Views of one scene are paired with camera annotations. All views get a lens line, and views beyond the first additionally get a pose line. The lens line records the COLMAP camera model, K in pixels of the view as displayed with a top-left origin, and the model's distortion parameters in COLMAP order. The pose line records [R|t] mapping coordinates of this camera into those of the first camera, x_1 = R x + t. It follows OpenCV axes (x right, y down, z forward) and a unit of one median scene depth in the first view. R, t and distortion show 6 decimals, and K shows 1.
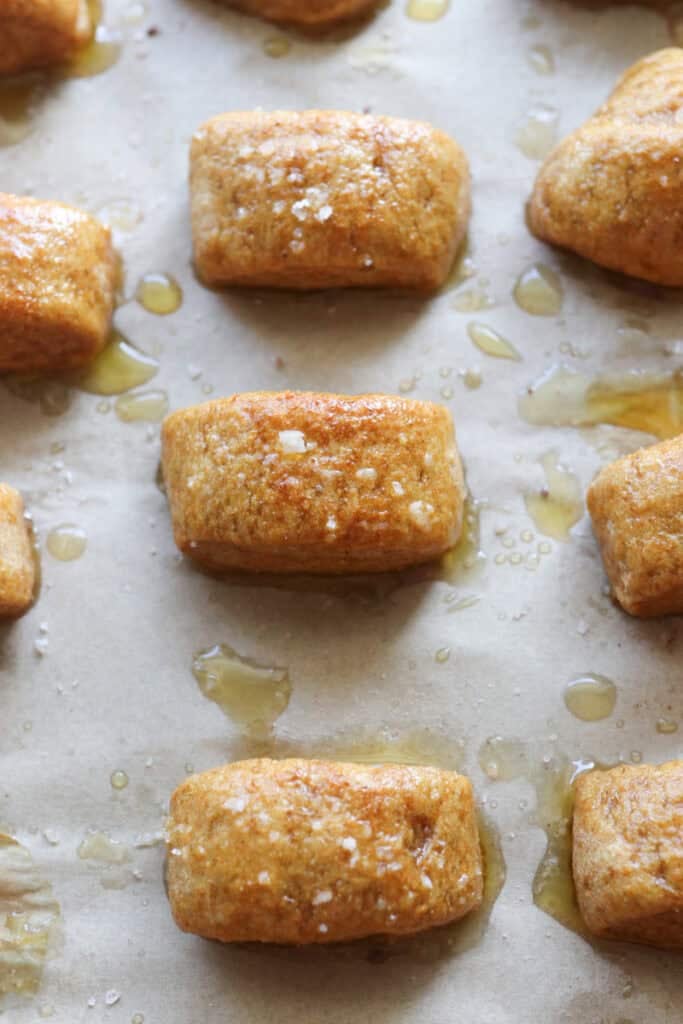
lens RADIAL K [[1856.4, 0, 341.5], [0, 1856.4, 512.0], [0, 0, 1]] dist [-0.006714, 0.100640]
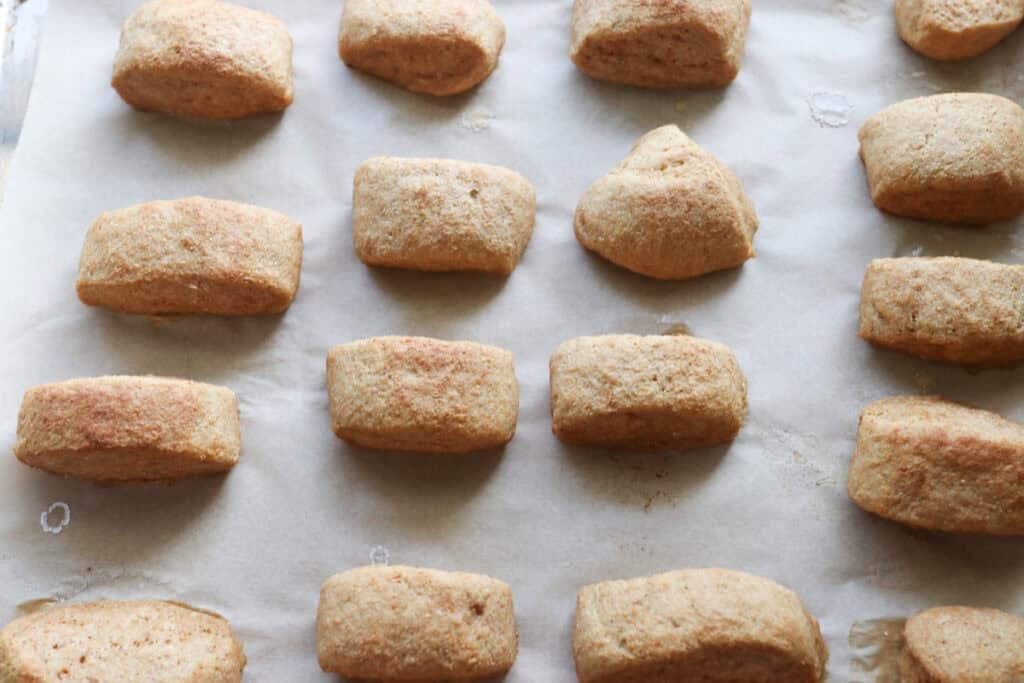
lens RADIAL K [[1856.4, 0, 512.0], [0, 1856.4, 341.5], [0, 0, 1]] dist [-0.006714, 0.100640]
pose [[0.999021, 0.044221, -0.000989, 0.059404], [-0.044201, 0.997224, -0.059927, 0.028878], [-0.001663, 0.059912, 0.998202, -0.559951]]
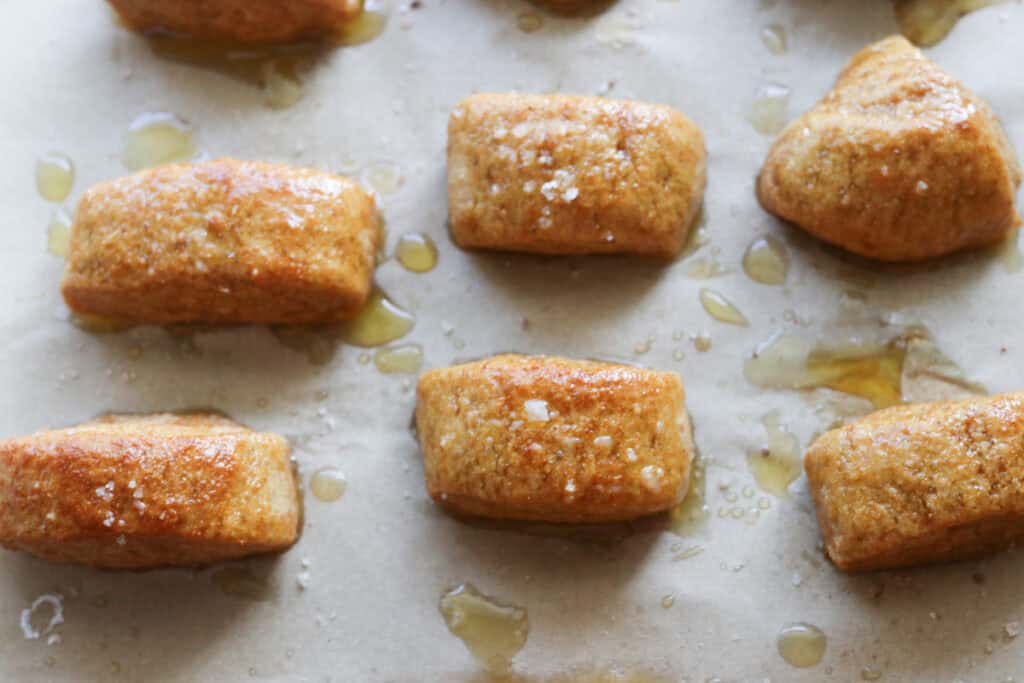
lens RADIAL K [[1856.4, 0, 512.0], [0, 1856.4, 341.5], [0, 0, 1]] dist [-0.006714, 0.100640]
pose [[0.999146, 0.027135, -0.031172, -0.007388], [-0.026571, 0.999478, 0.018356, -0.092087], [0.031654, -0.017512, 0.999345, -0.093995]]
